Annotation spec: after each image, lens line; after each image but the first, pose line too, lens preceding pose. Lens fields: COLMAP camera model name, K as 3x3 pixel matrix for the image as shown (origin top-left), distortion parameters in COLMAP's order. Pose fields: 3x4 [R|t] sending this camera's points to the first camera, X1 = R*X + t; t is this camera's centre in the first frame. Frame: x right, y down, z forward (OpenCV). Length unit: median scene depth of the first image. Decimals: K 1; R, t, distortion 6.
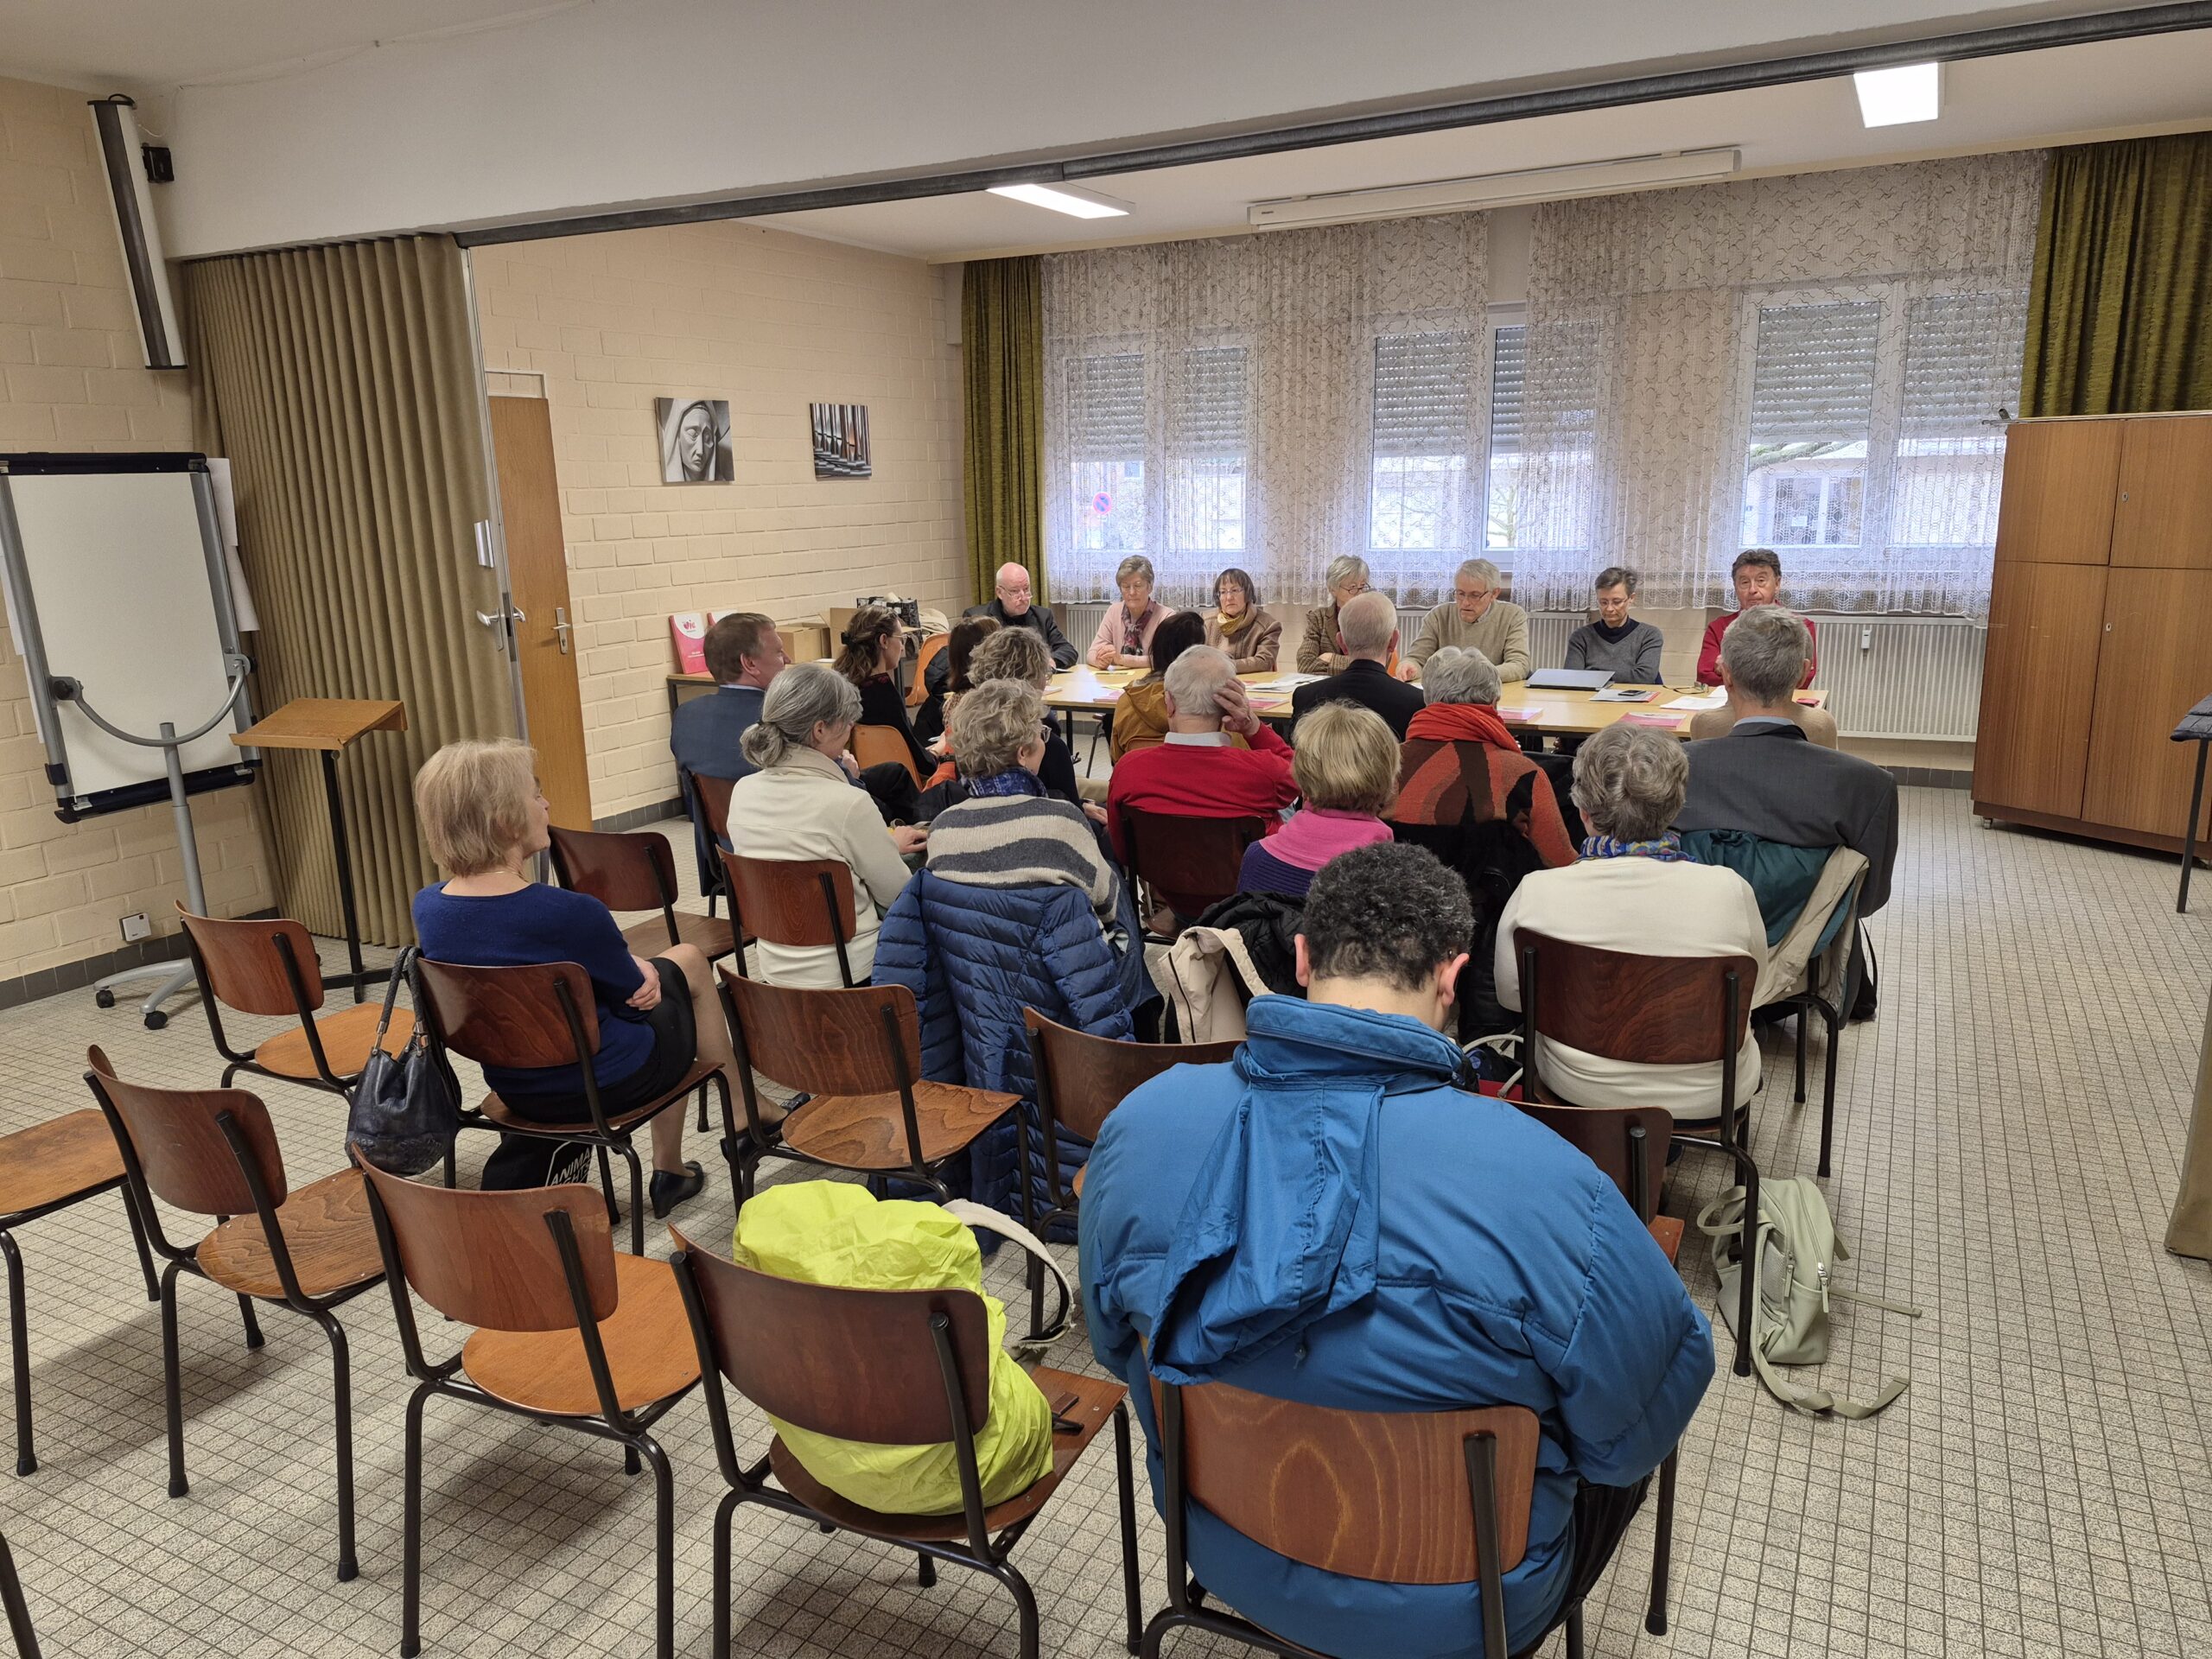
lens RADIAL K [[1526.0, 0, 1125.1], [0, 1526.0, 817.2], [0, 0, 1]] dist [0.028002, -0.025209]
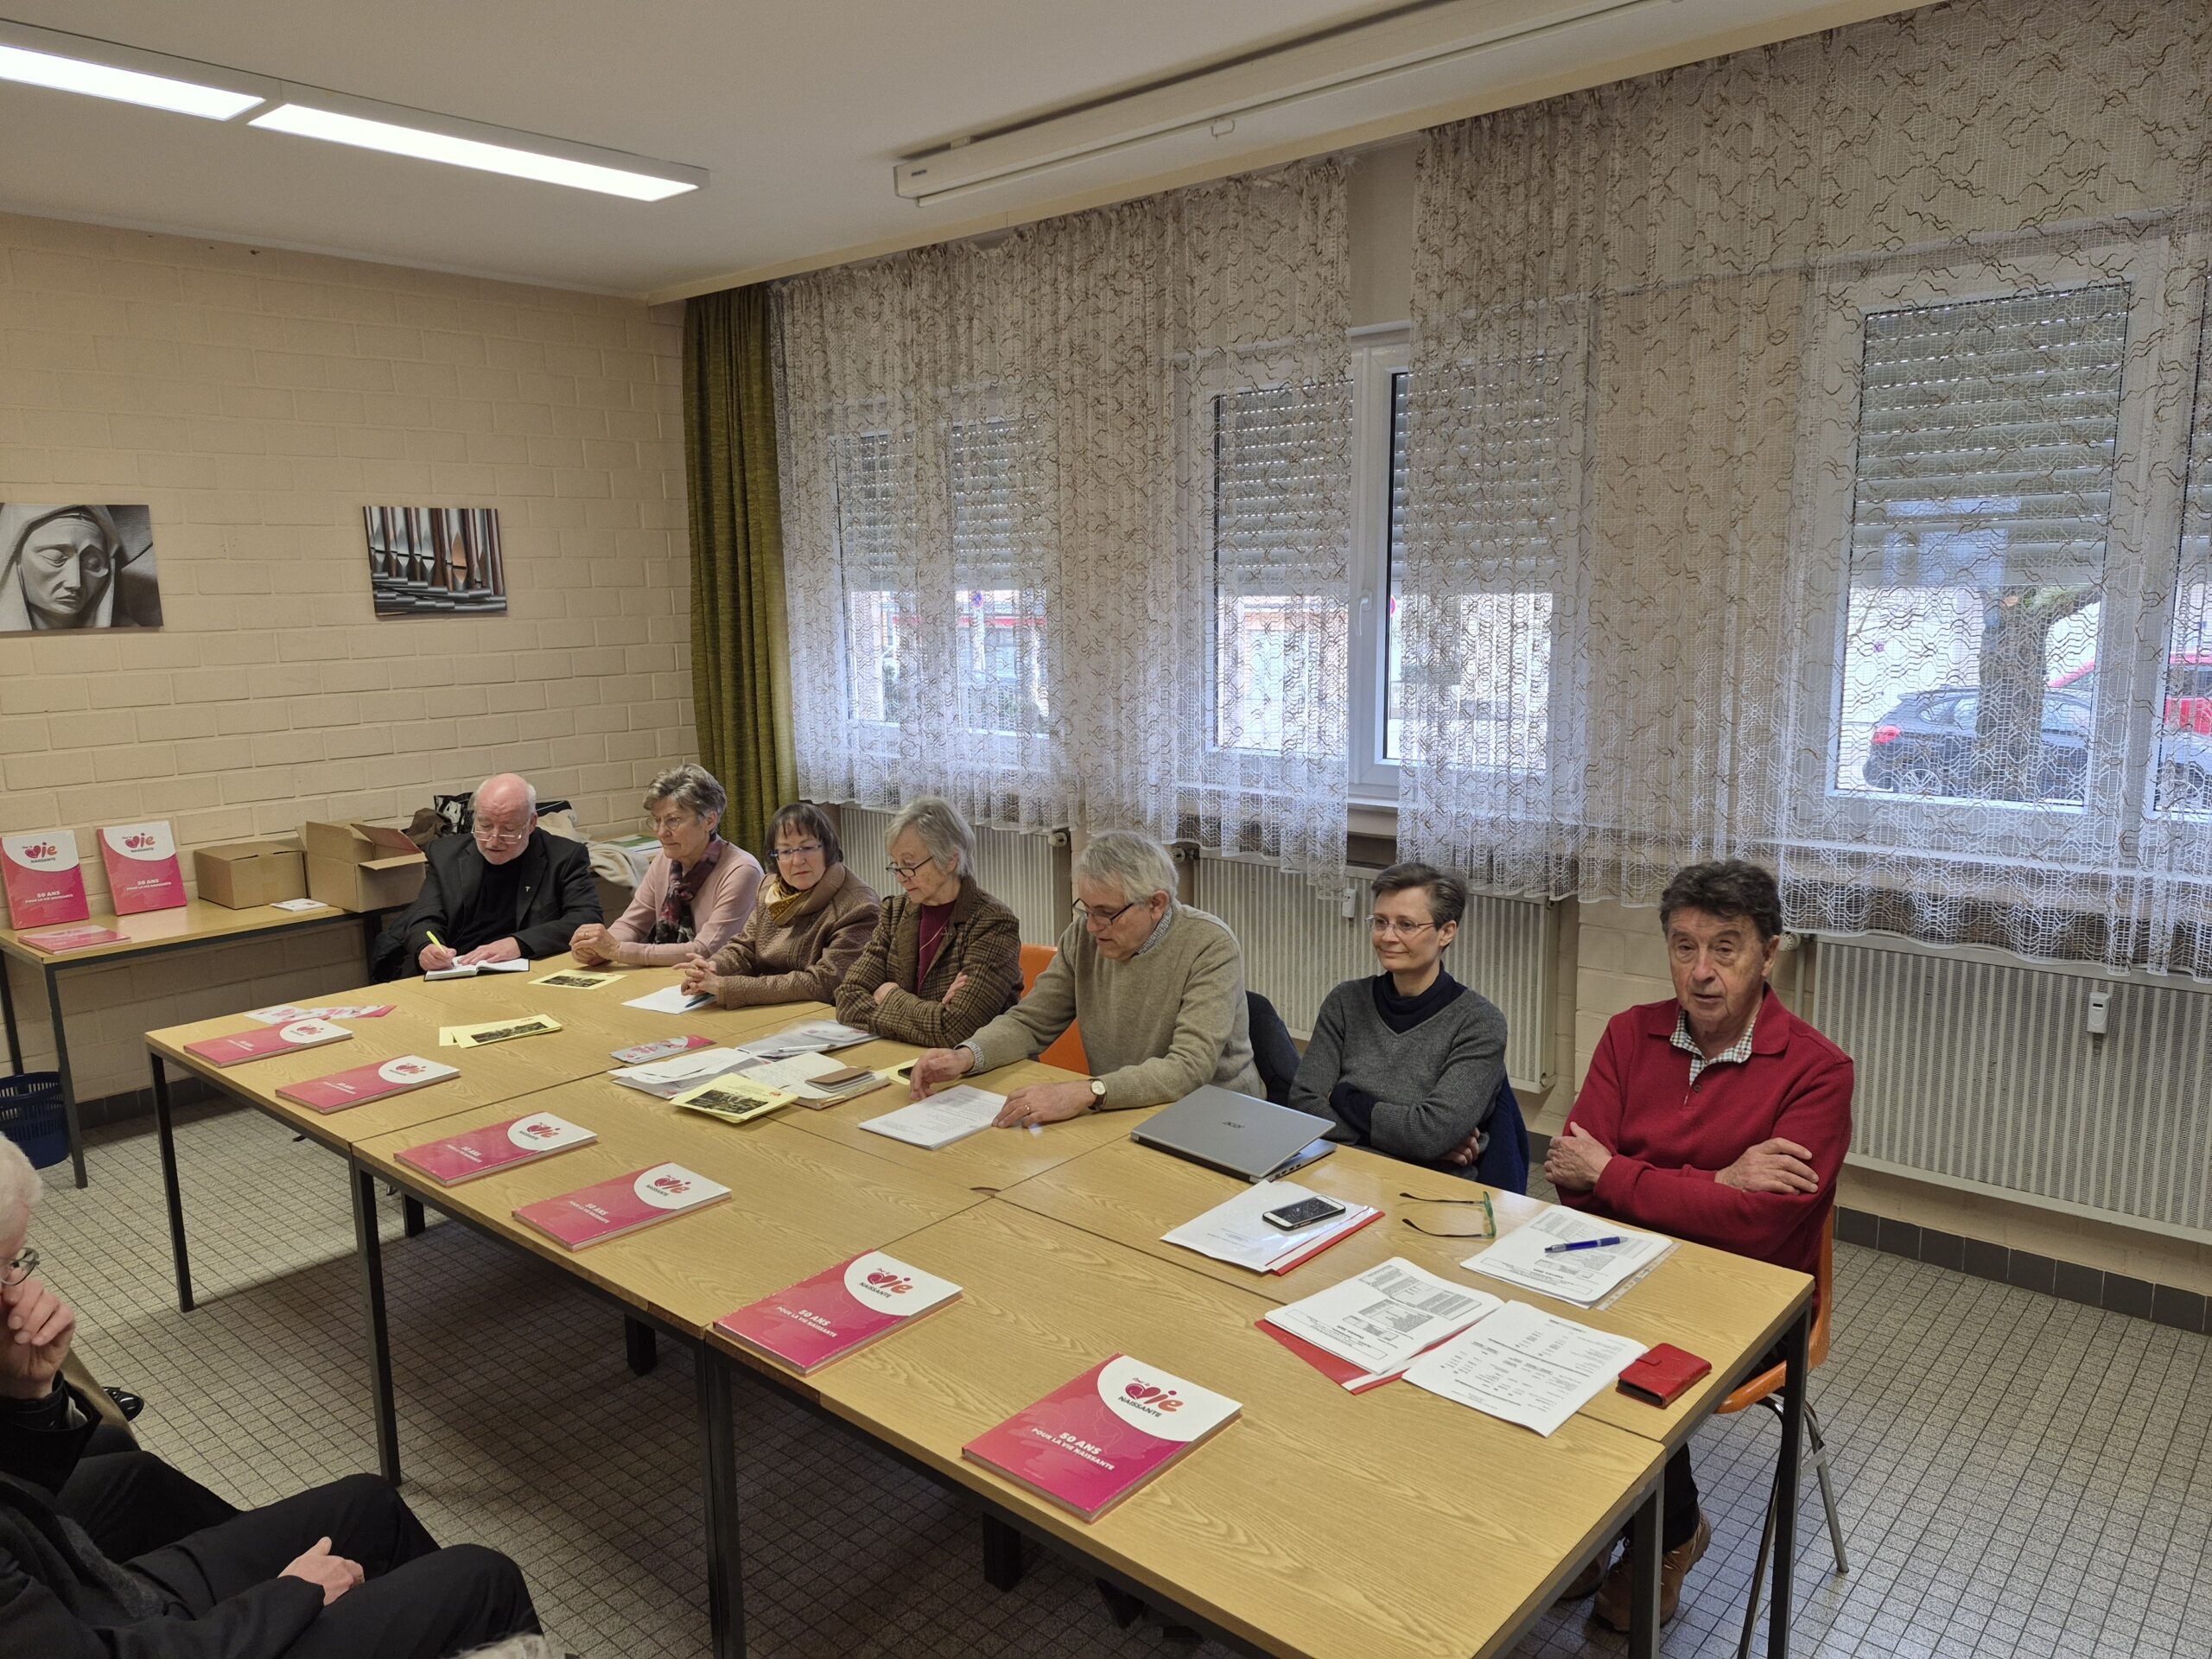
lens RADIAL K [[1526.0, 0, 1092.6], [0, 1526.0, 851.2], [0, 0, 1]] dist [0.028002, -0.025209]
pose [[0.967502, 0.053029, -0.247240, 0.299272], [-0.061333, 0.997779, -0.026003, -0.131547], [0.245312, 0.040322, 0.968605, 0.466499]]
